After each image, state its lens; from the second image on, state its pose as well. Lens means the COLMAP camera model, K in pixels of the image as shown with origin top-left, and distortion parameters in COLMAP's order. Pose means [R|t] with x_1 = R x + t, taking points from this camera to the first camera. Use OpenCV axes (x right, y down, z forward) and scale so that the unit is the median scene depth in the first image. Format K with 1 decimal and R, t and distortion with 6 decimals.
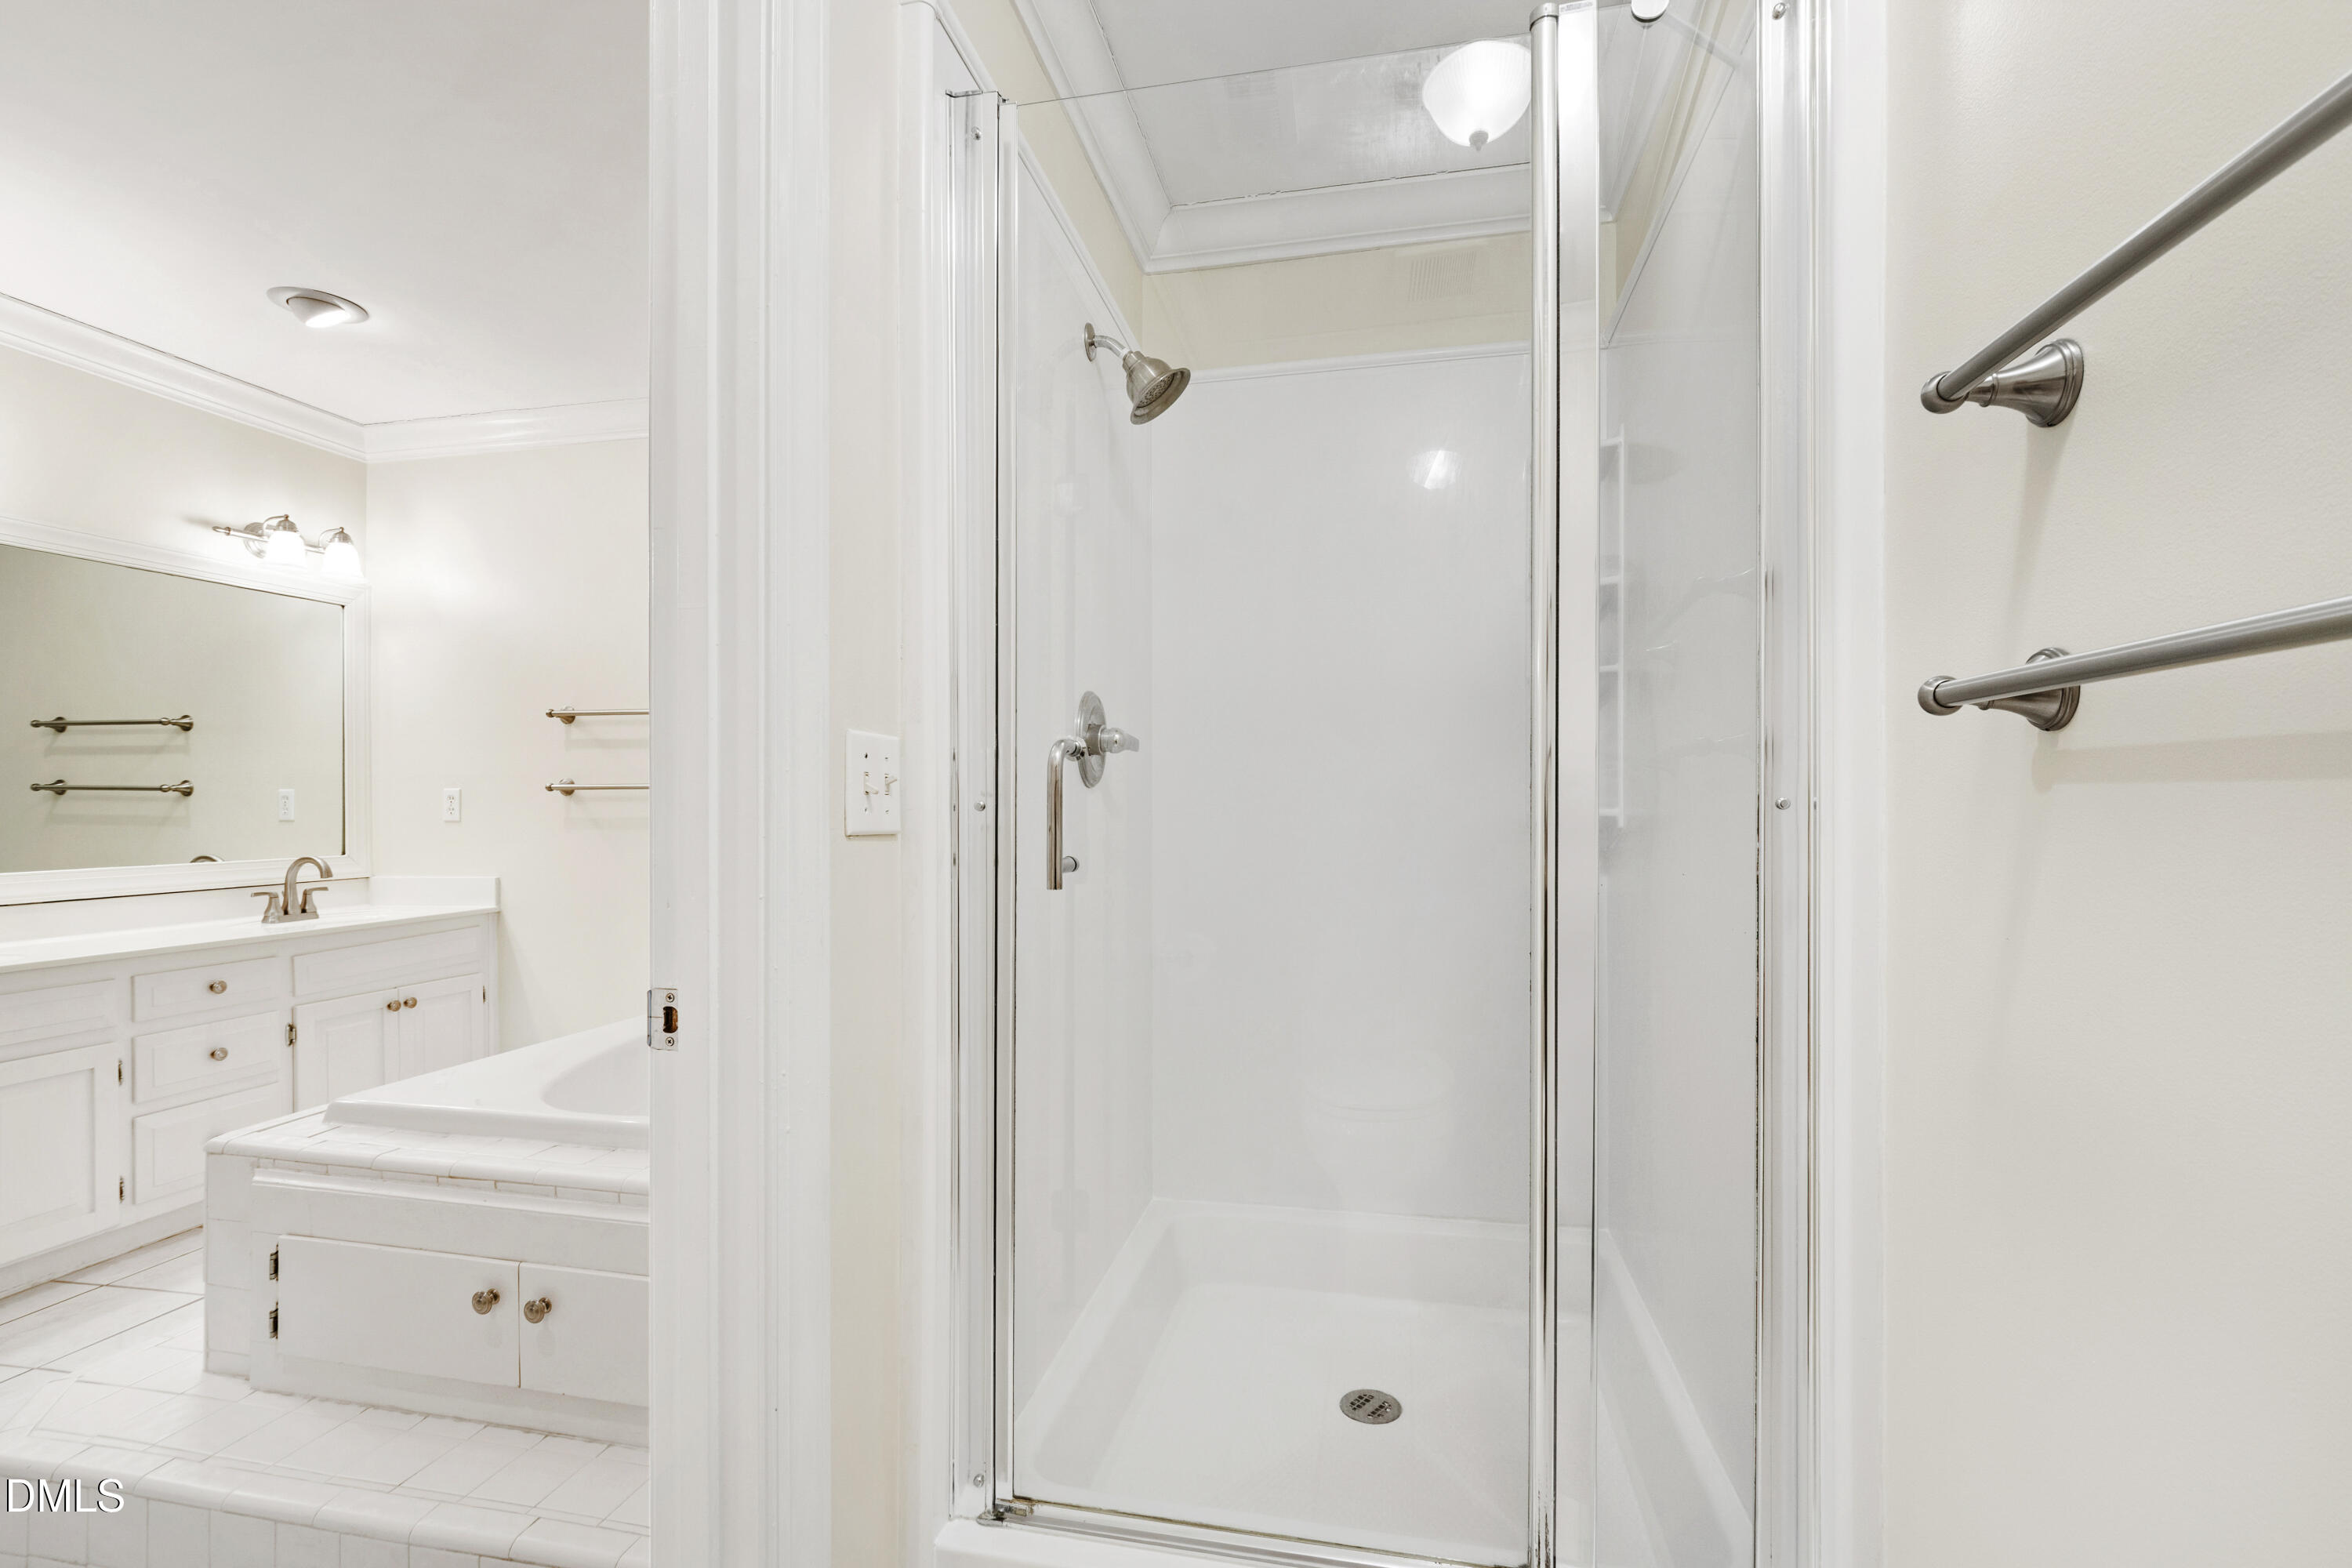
lens RADIAL K [[1043.6, 0, 1182.5], [0, 1043.6, 797.2], [0, 0, 1]] dist [0.000223, -0.000951]
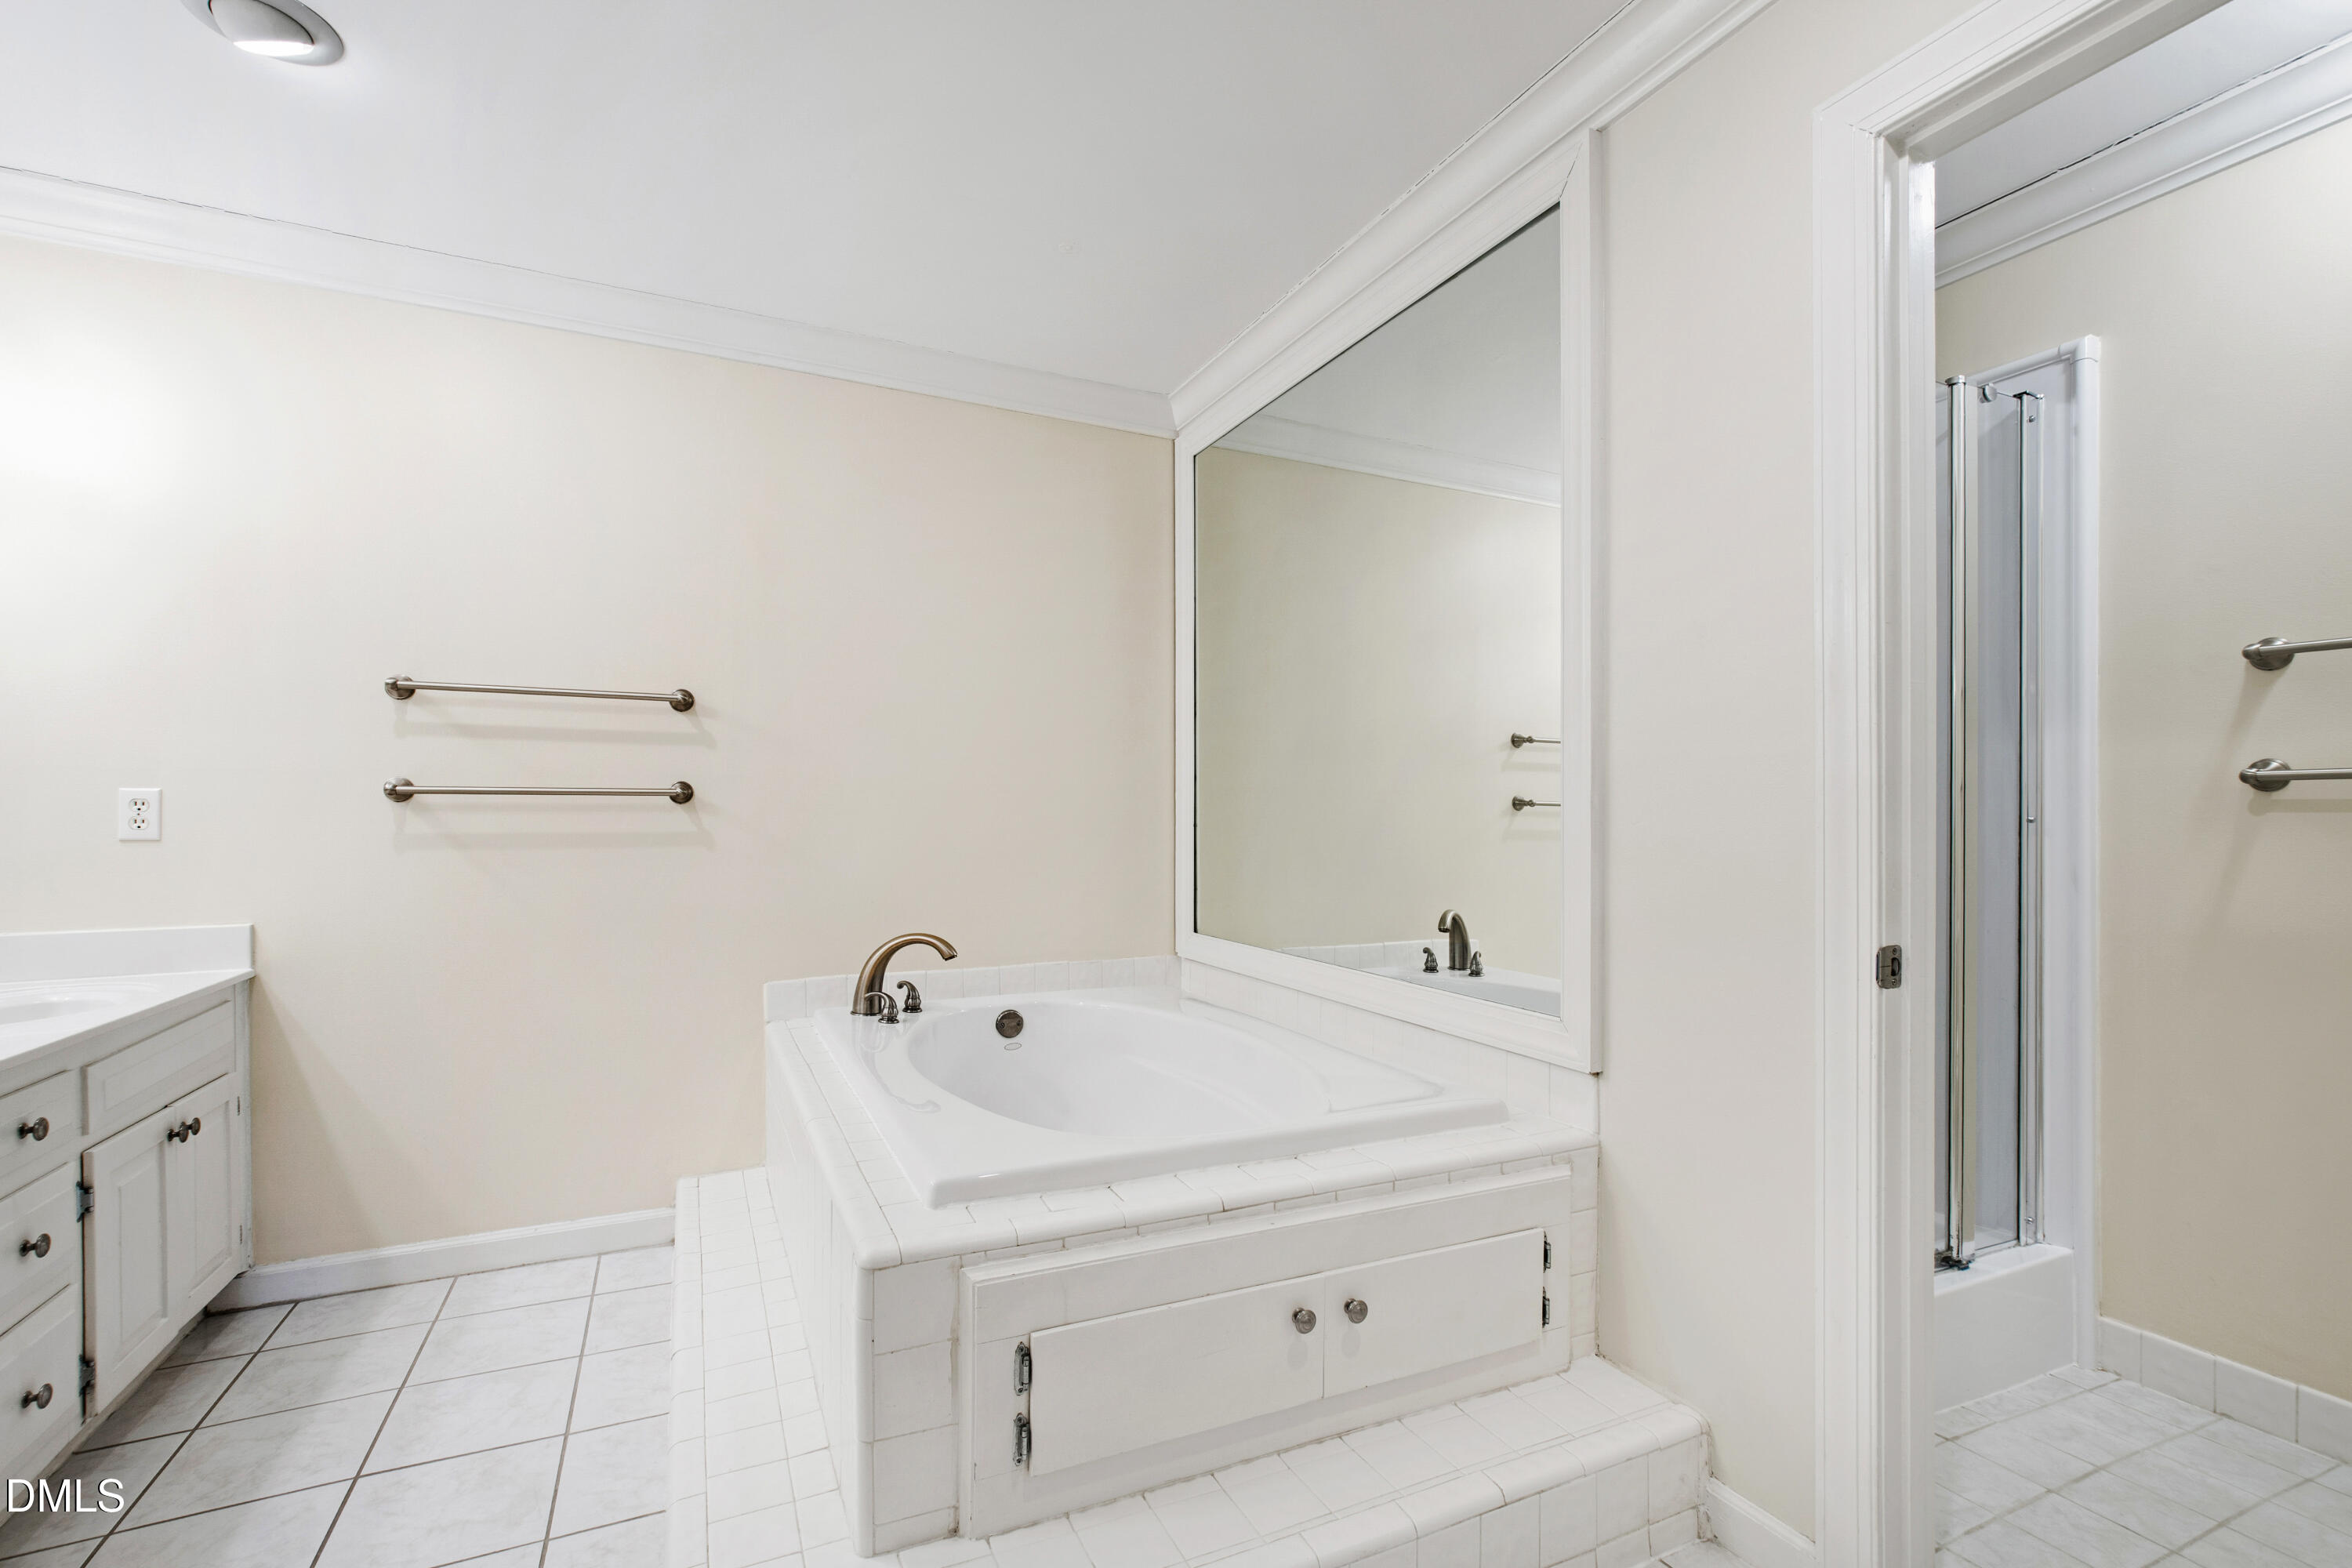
lens RADIAL K [[1043.6, 0, 1182.5], [0, 1043.6, 797.2], [0, 0, 1]] dist [0.000223, -0.000951]
pose [[0.798336, 0.013176, 0.602068, -0.863538], [-0.007621, 0.999902, -0.011777, -0.000371], [-0.602164, 0.004813, 0.798358, 0.175128]]
